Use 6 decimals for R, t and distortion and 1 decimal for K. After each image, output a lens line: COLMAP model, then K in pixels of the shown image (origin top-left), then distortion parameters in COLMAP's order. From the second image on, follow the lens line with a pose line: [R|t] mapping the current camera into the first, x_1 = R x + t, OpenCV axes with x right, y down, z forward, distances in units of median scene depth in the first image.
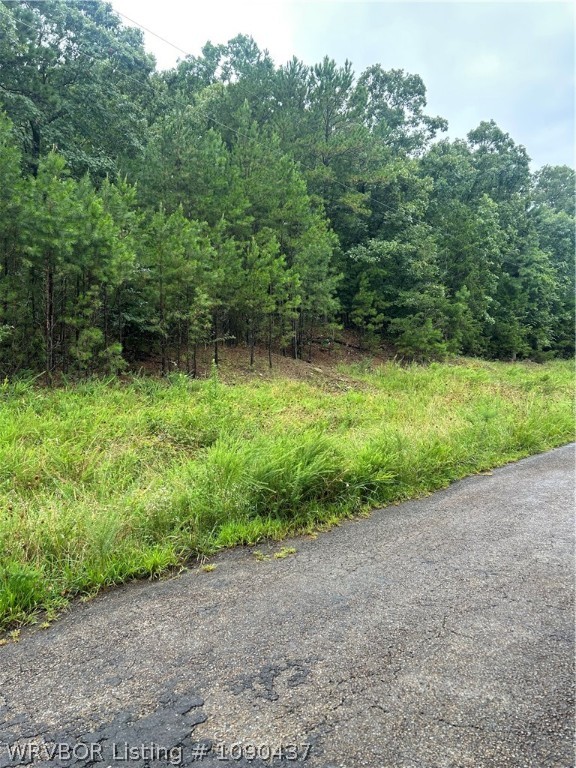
lens RADIAL K [[560.3, 0, 290.1], [0, 560.3, 384.3], [0, 0, 1]] dist [0.046403, -0.053514]
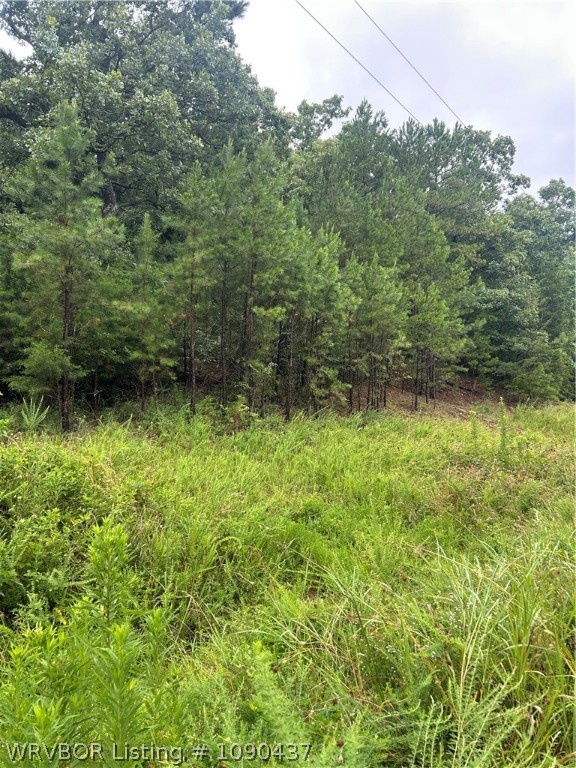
lens RADIAL K [[560.3, 0, 286.4], [0, 560.3, 385.6], [0, 0, 1]] dist [0.046403, -0.053514]
pose [[0.999550, 0.017904, 0.024076, -0.232894], [-0.016160, 0.997363, -0.070755, 0.005940], [-0.025280, 0.070334, 0.997203, -0.025708]]
